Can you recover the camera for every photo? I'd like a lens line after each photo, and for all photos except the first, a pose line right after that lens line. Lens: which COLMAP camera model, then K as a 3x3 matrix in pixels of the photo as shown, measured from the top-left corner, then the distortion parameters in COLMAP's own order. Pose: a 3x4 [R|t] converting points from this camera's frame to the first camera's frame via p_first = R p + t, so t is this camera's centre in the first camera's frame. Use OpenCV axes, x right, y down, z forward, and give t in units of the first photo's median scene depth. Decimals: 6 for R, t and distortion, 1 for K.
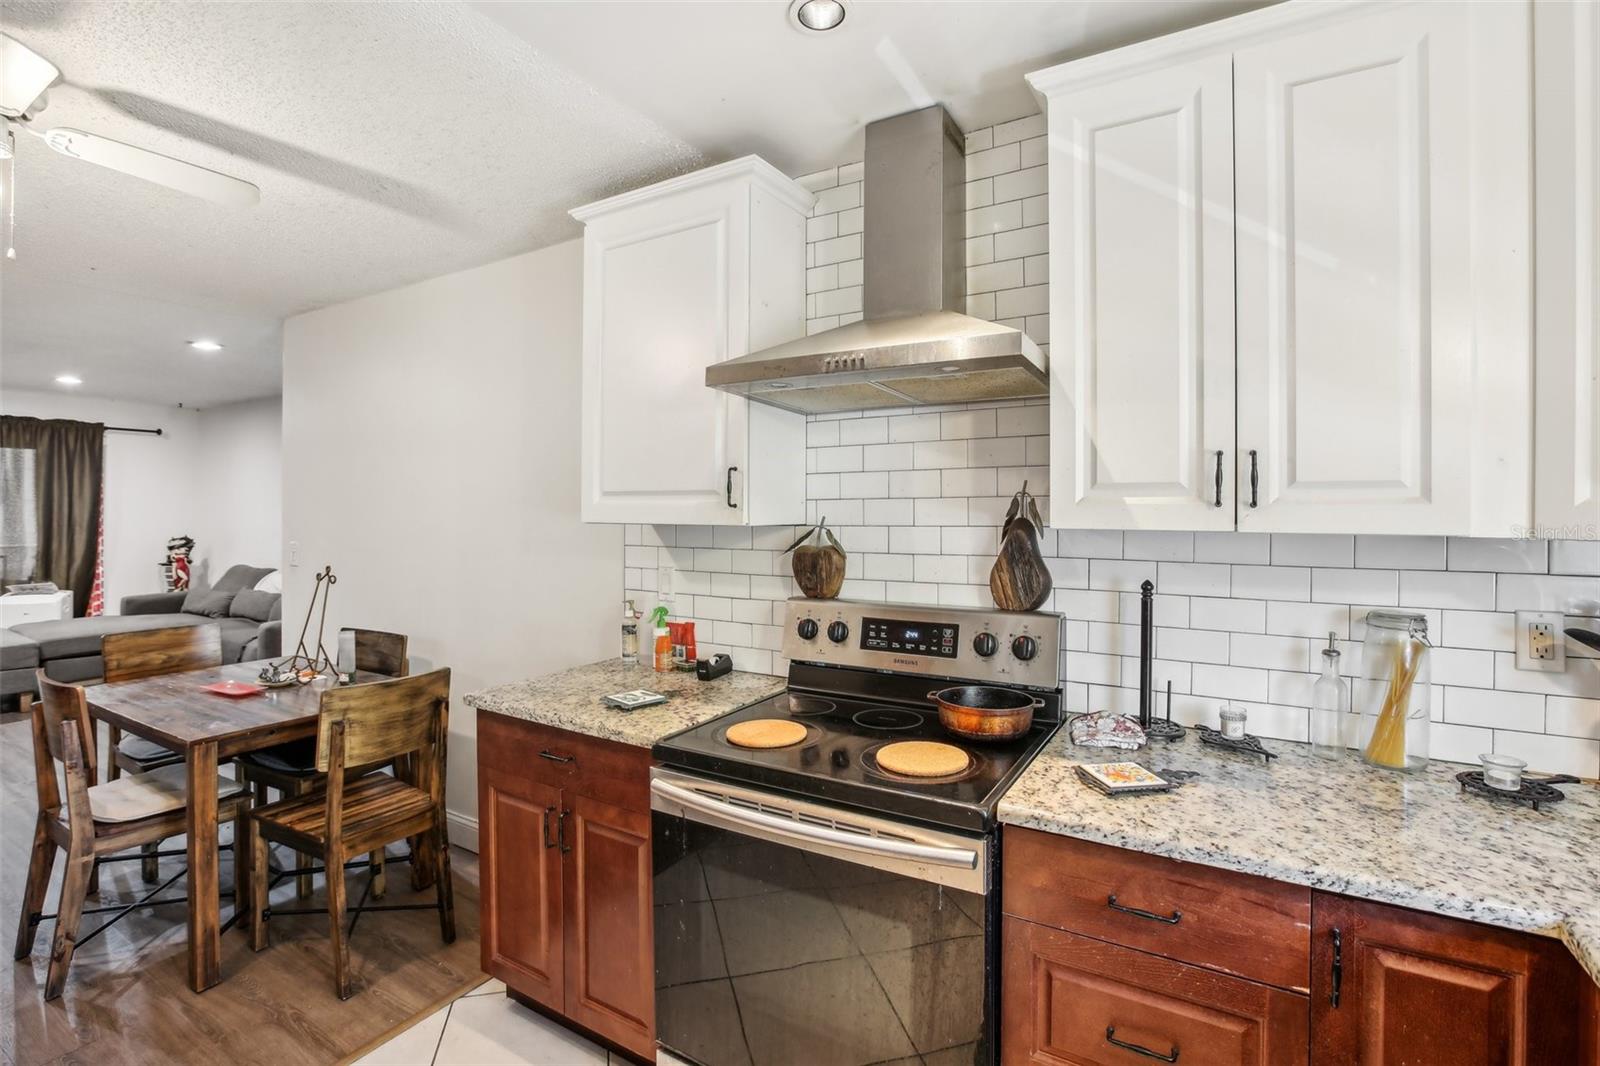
lens RADIAL K [[732.1, 0, 773.9], [0, 732.1, 515.5], [0, 0, 1]] dist [-0.023229, 0.007982]
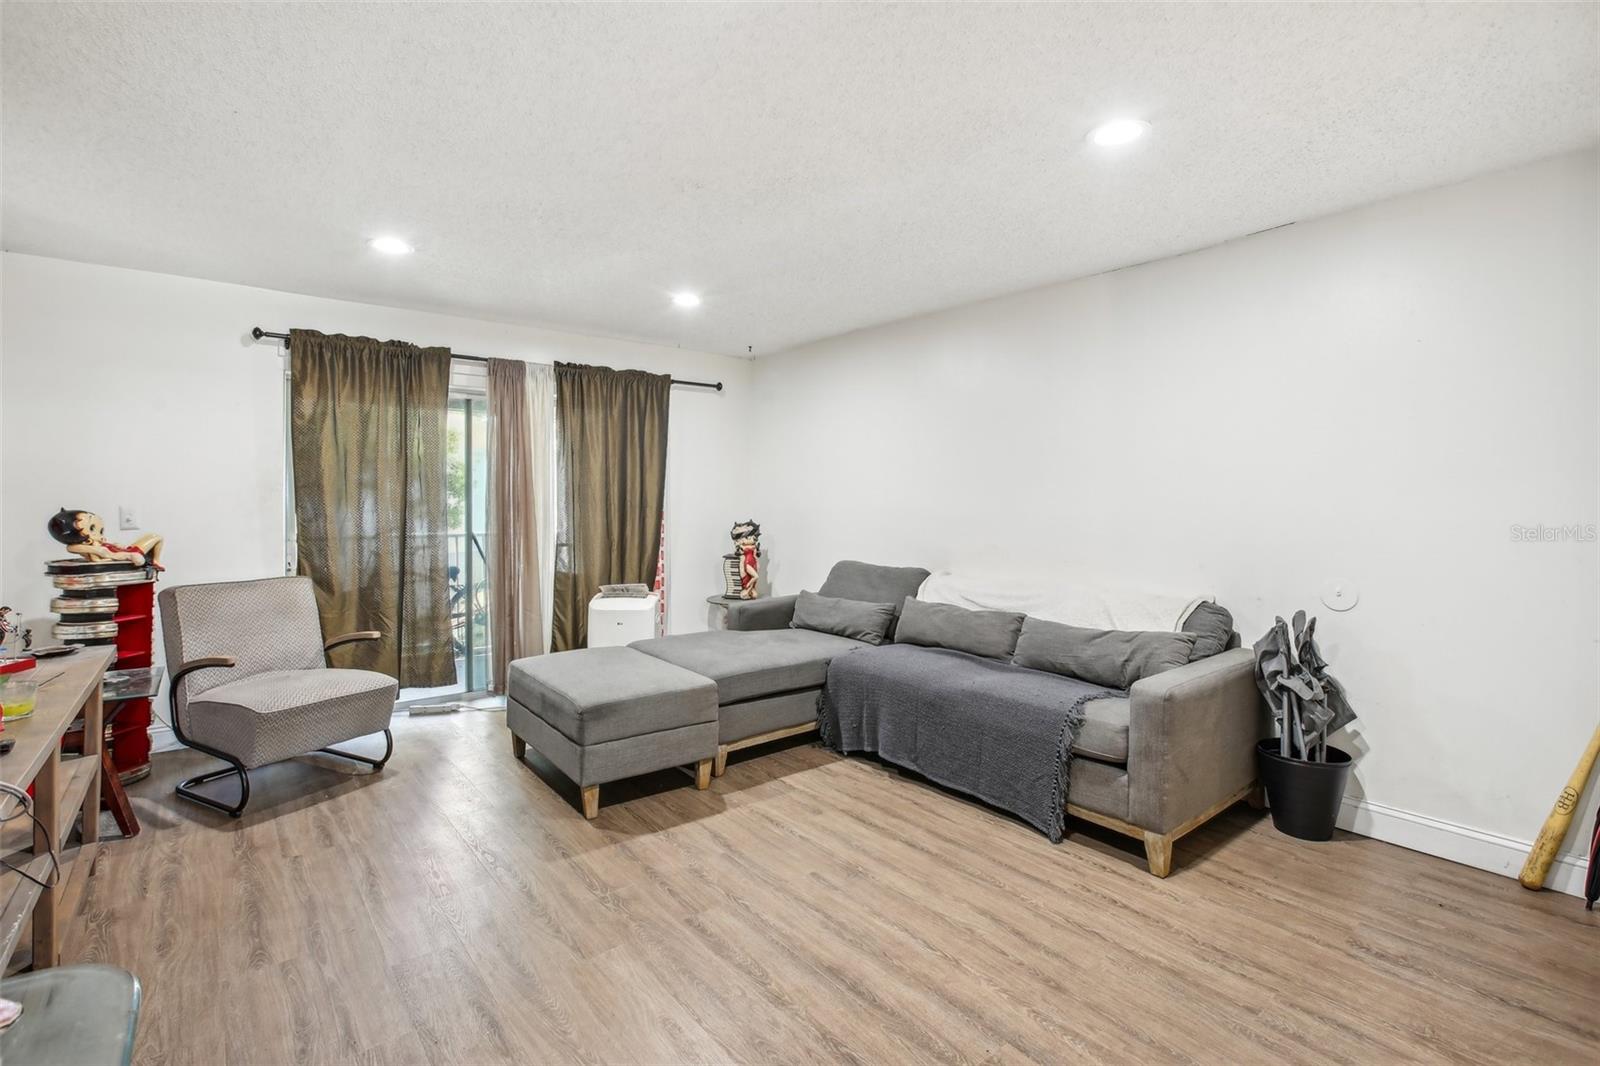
lens RADIAL K [[732.1, 0, 809.3], [0, 732.1, 503.1], [0, 0, 1]] dist [-0.023229, 0.007982]
pose [[0.950564, -0.006957, -0.310451, -1.175083], [0.005486, 0.999969, -0.005612, 0.032789], [0.310480, 0.003631, 0.950573, 0.645702]]
